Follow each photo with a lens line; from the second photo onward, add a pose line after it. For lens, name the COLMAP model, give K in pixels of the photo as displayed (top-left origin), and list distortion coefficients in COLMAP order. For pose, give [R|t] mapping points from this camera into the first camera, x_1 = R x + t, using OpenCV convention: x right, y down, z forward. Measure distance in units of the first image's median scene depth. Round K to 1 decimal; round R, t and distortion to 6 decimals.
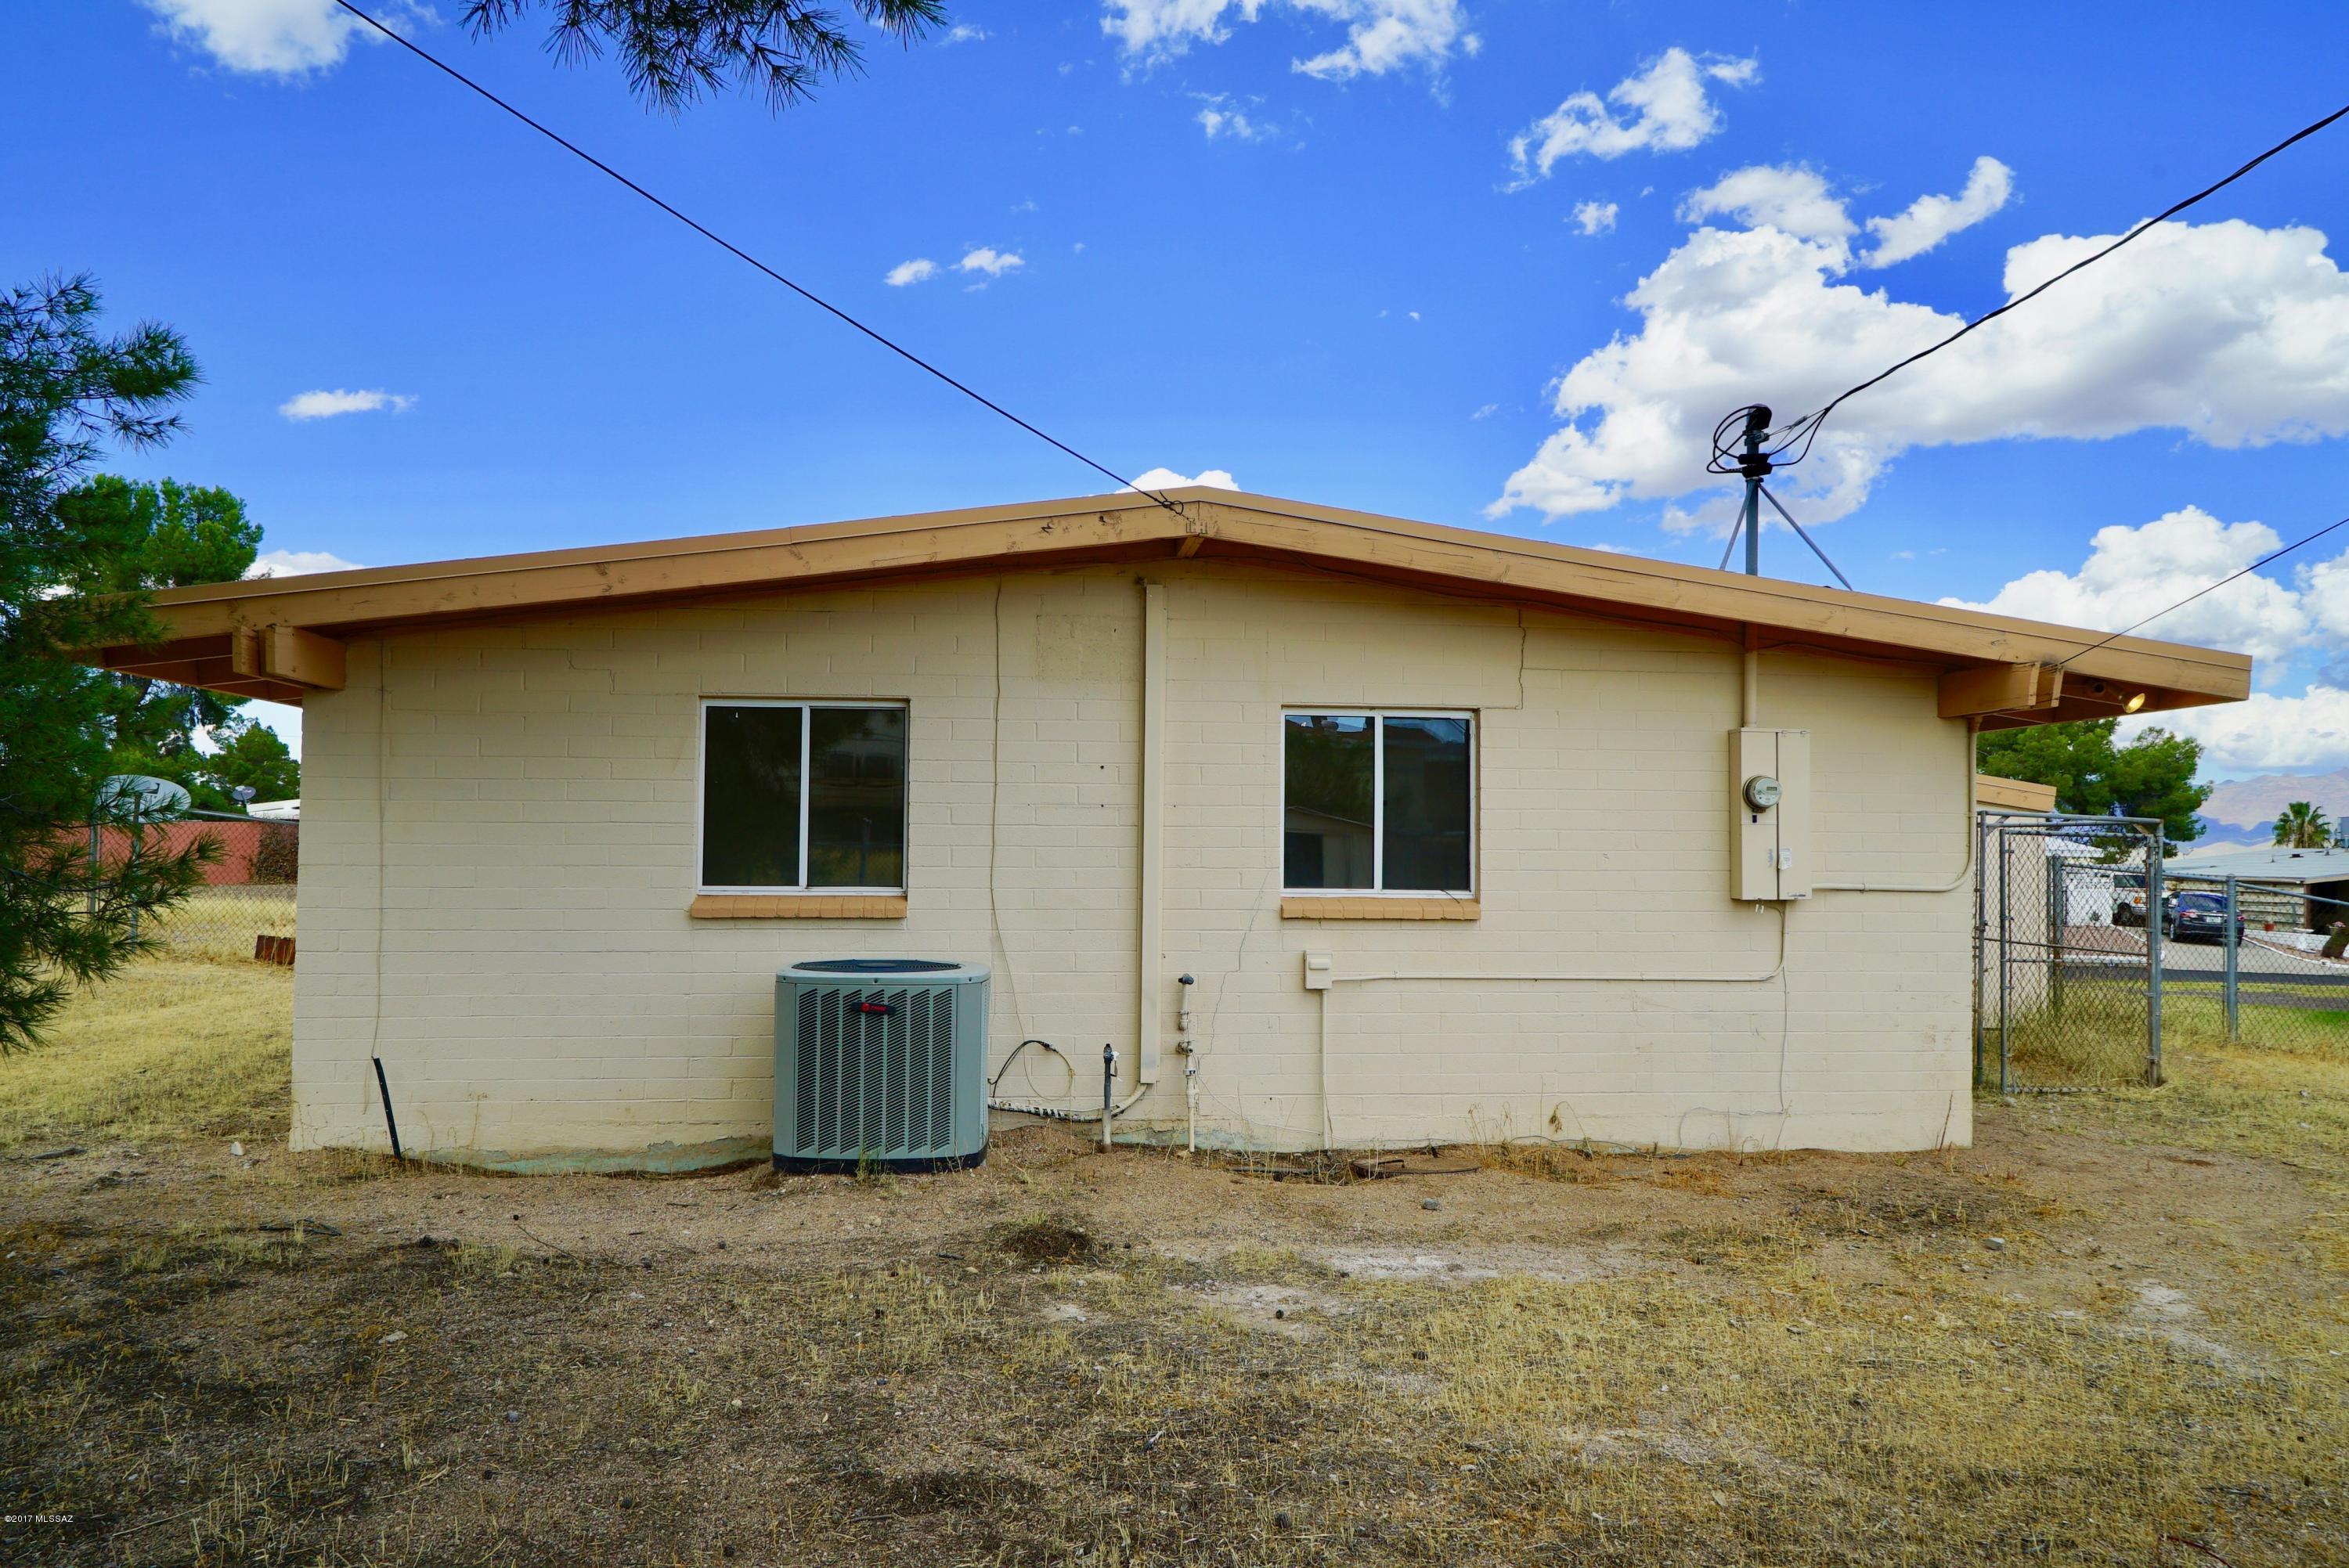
lens RADIAL K [[1625.4, 0, 1174.5], [0, 1625.4, 784.0], [0, 0, 1]] dist [-0.014362, 0.016612]
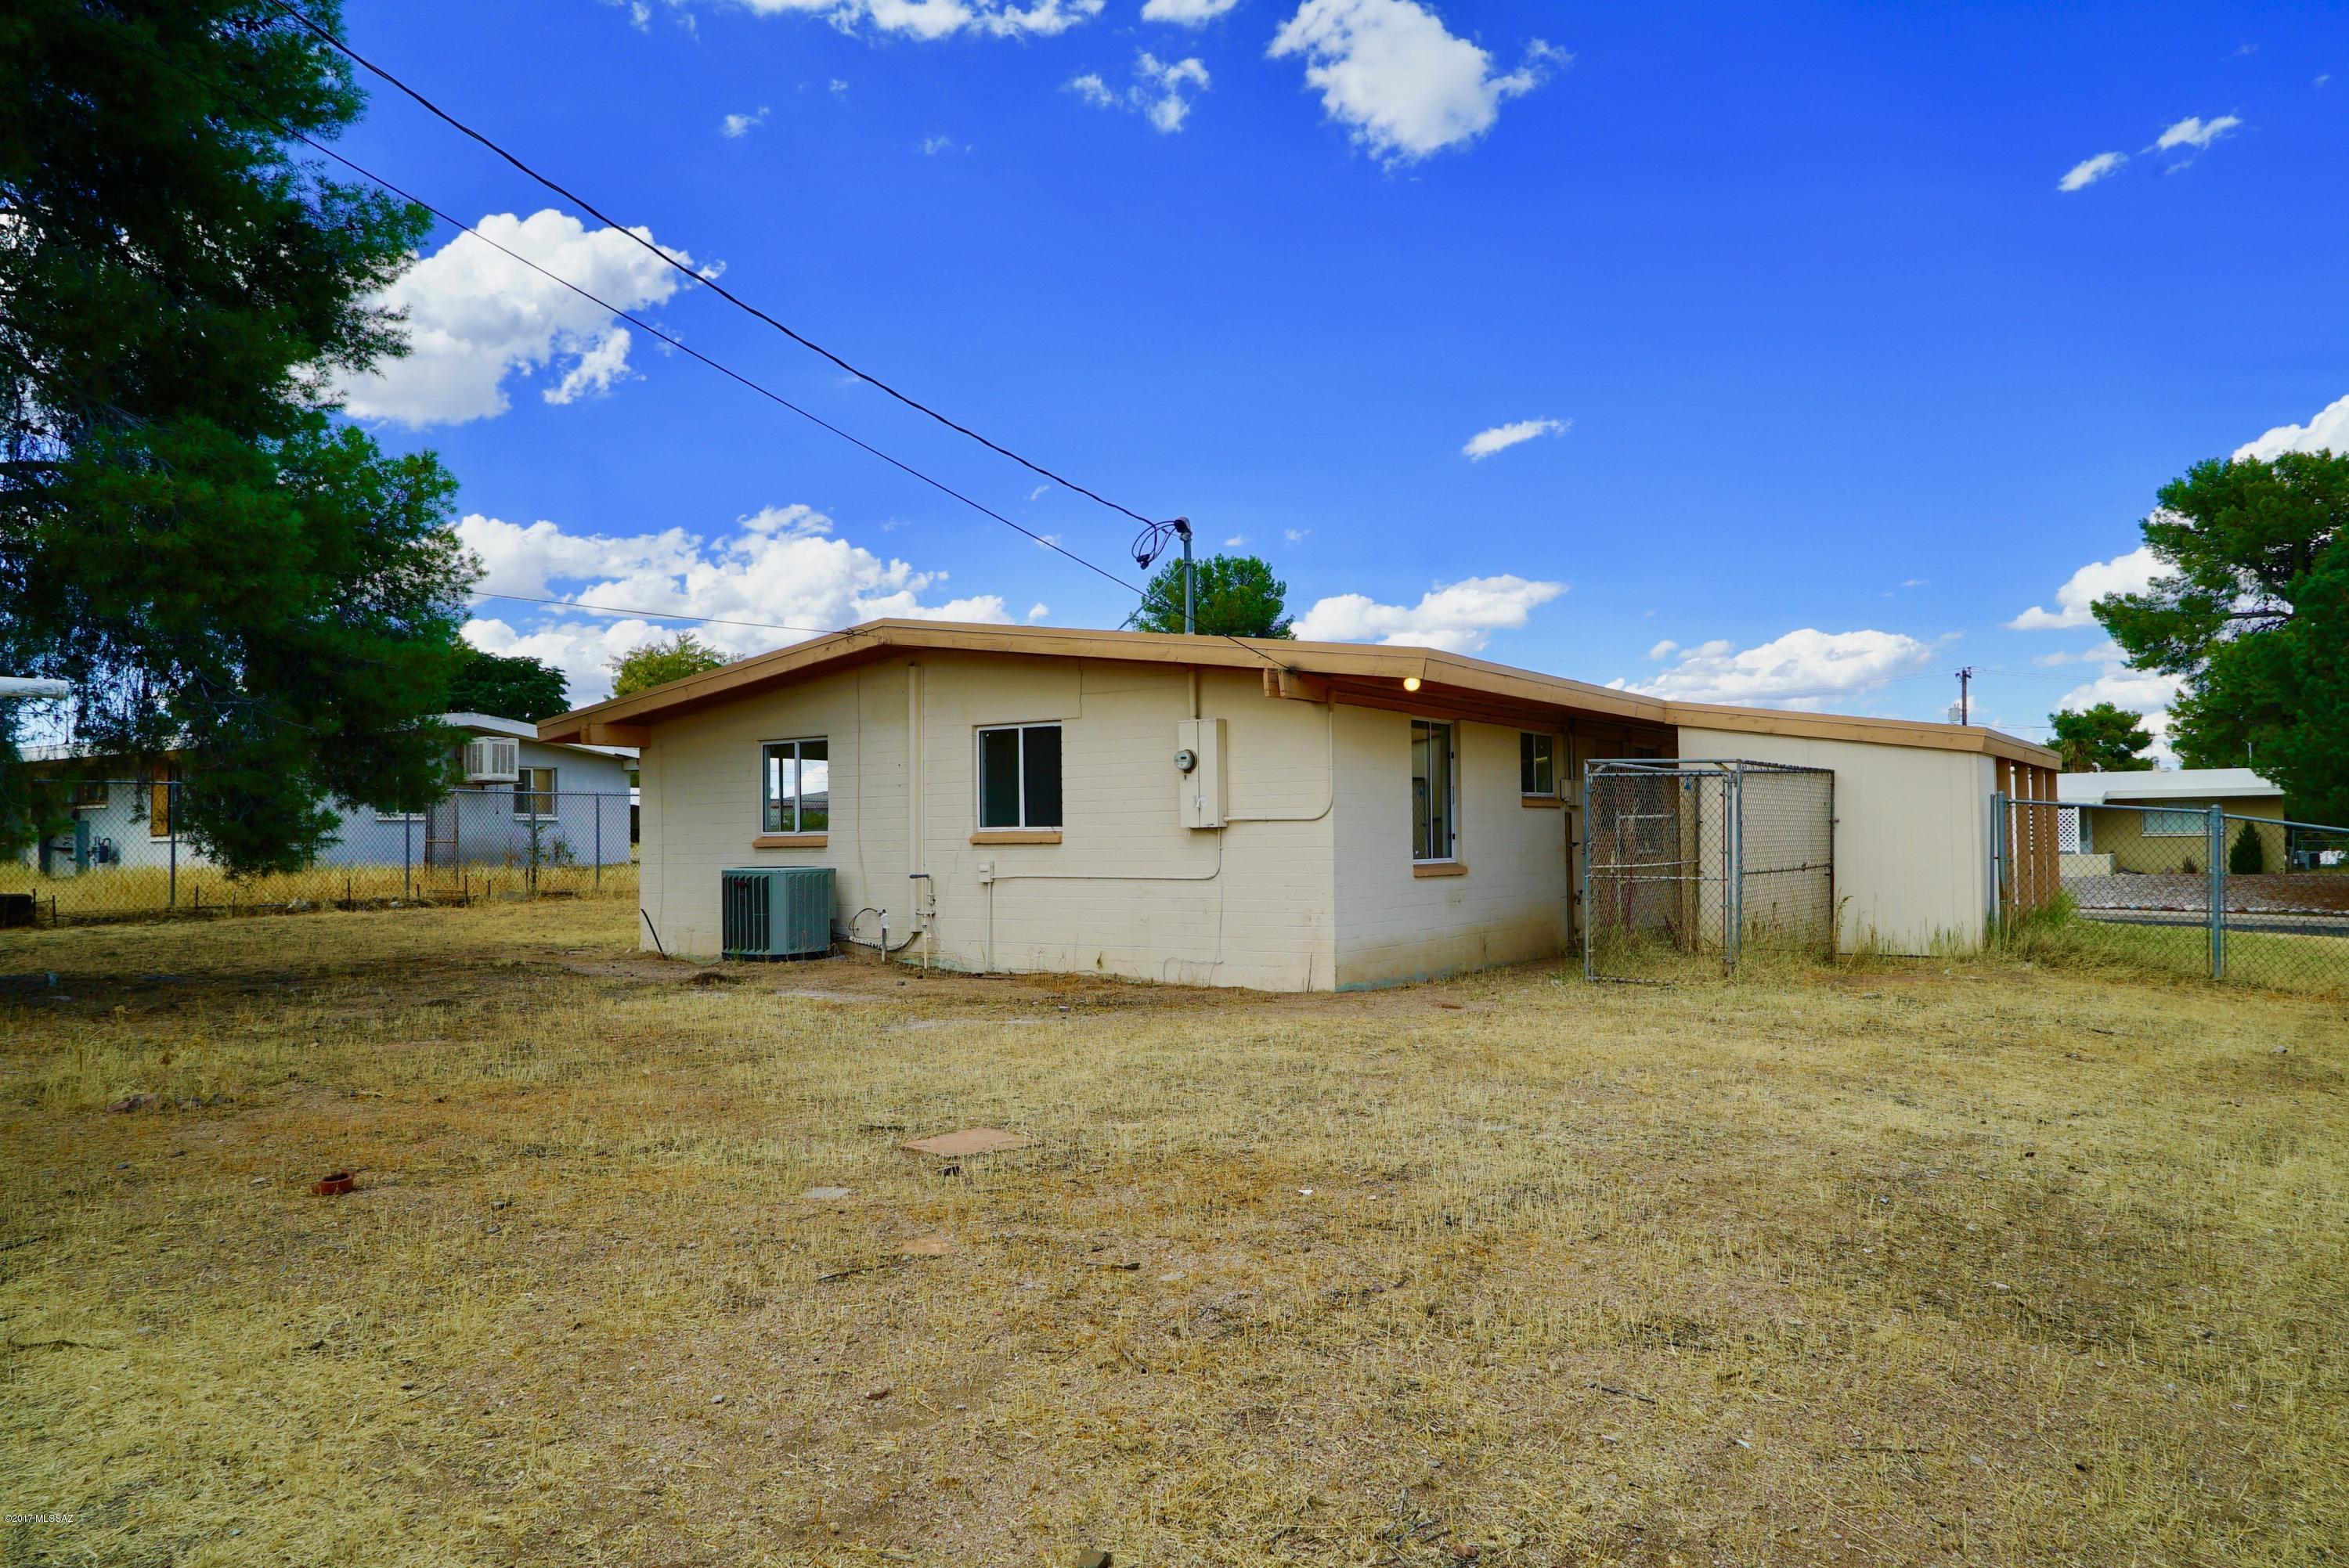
lens RADIAL K [[1706.7, 0, 1174.5], [0, 1706.7, 784.0], [0, 0, 1]] dist [-0.007411, -0.001270]
pose [[0.753202, -0.040299, -0.656554, 0.150168], [0.042688, 0.999012, -0.012348, 0.005026], [0.656403, -0.018727, 0.754178, -0.028457]]
